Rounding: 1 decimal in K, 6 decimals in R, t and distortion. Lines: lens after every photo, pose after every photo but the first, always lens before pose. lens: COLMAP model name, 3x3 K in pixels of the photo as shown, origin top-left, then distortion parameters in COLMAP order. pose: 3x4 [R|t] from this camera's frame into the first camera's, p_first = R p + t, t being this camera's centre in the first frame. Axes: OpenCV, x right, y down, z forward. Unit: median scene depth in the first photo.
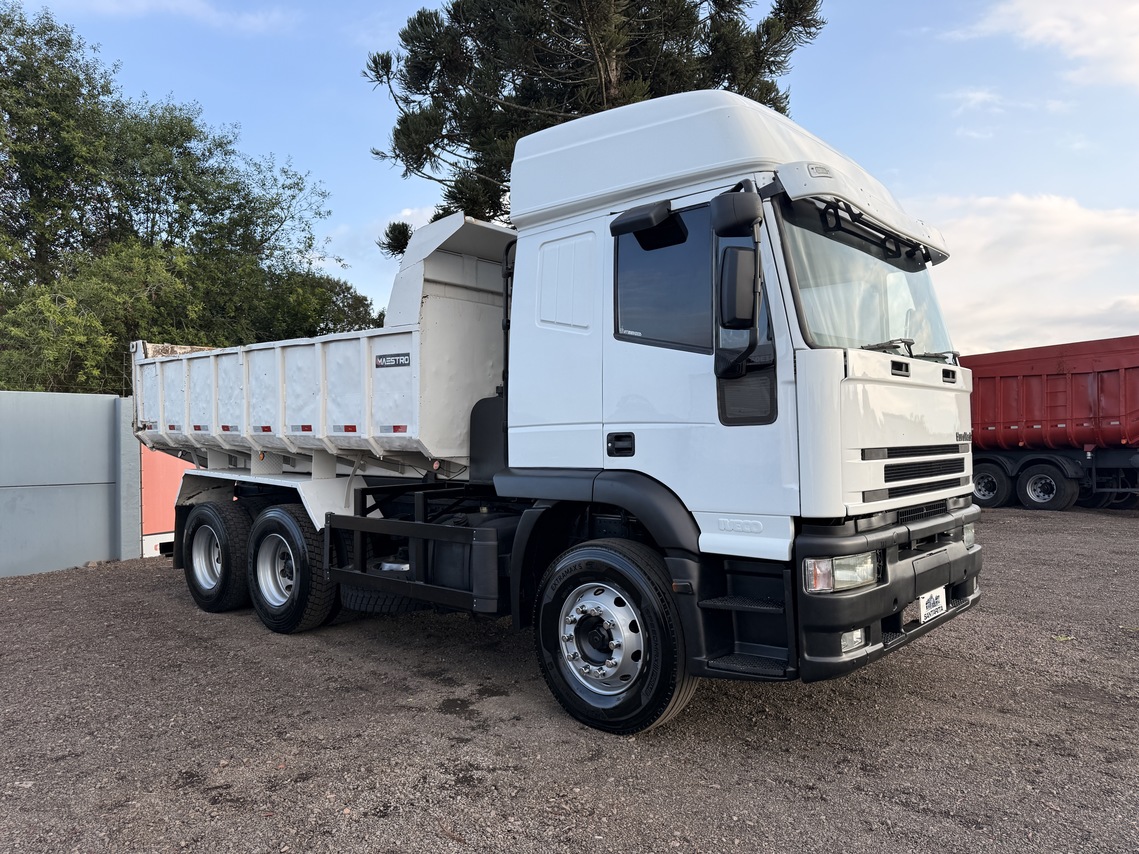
lens RADIAL K [[791.7, 0, 569.5], [0, 791.7, 427.0], [0, 0, 1]] dist [0.043456, -0.053678]
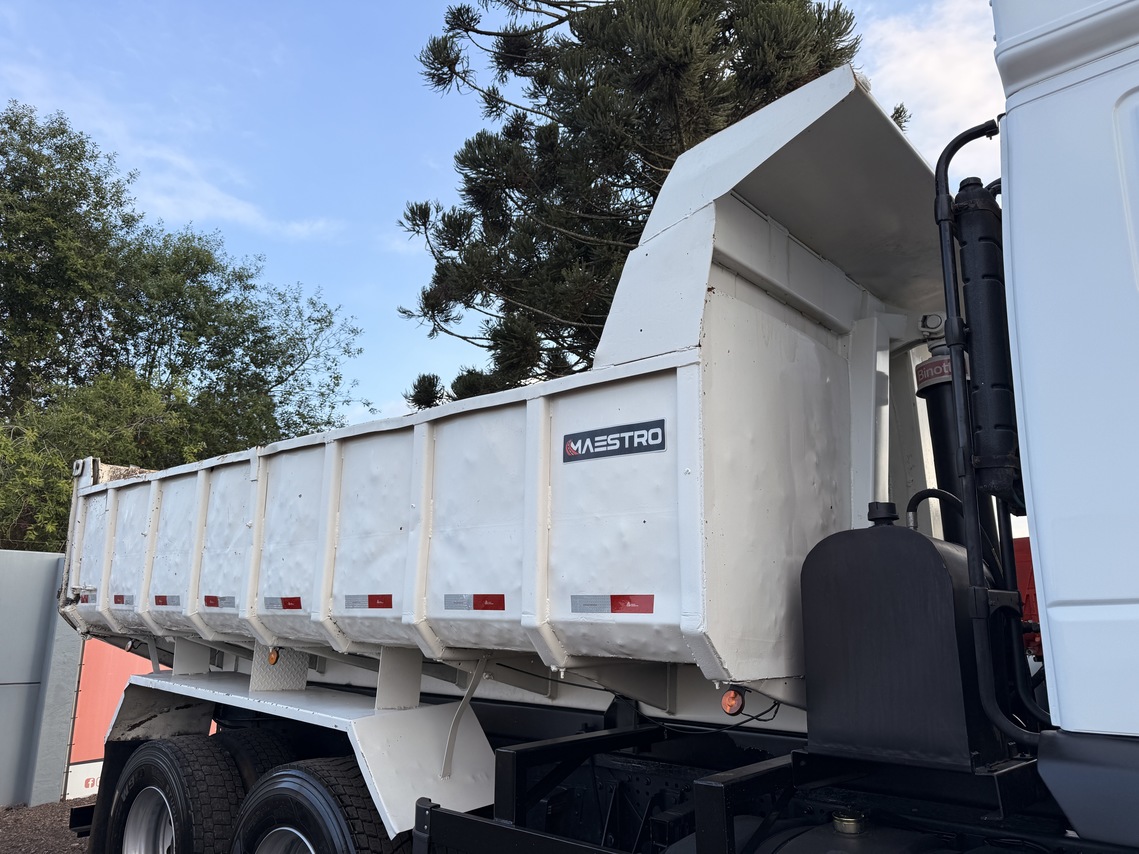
lens RADIAL K [[820.1, 0, 569.5], [0, 820.1, 427.0], [0, 0, 1]] dist [0.104457, -0.181812]
pose [[0.999842, 0.014361, -0.010452, -0.171408], [-0.016297, 0.975750, -0.218281, 0.004914], [0.007064, 0.218417, 0.975830, 0.395176]]
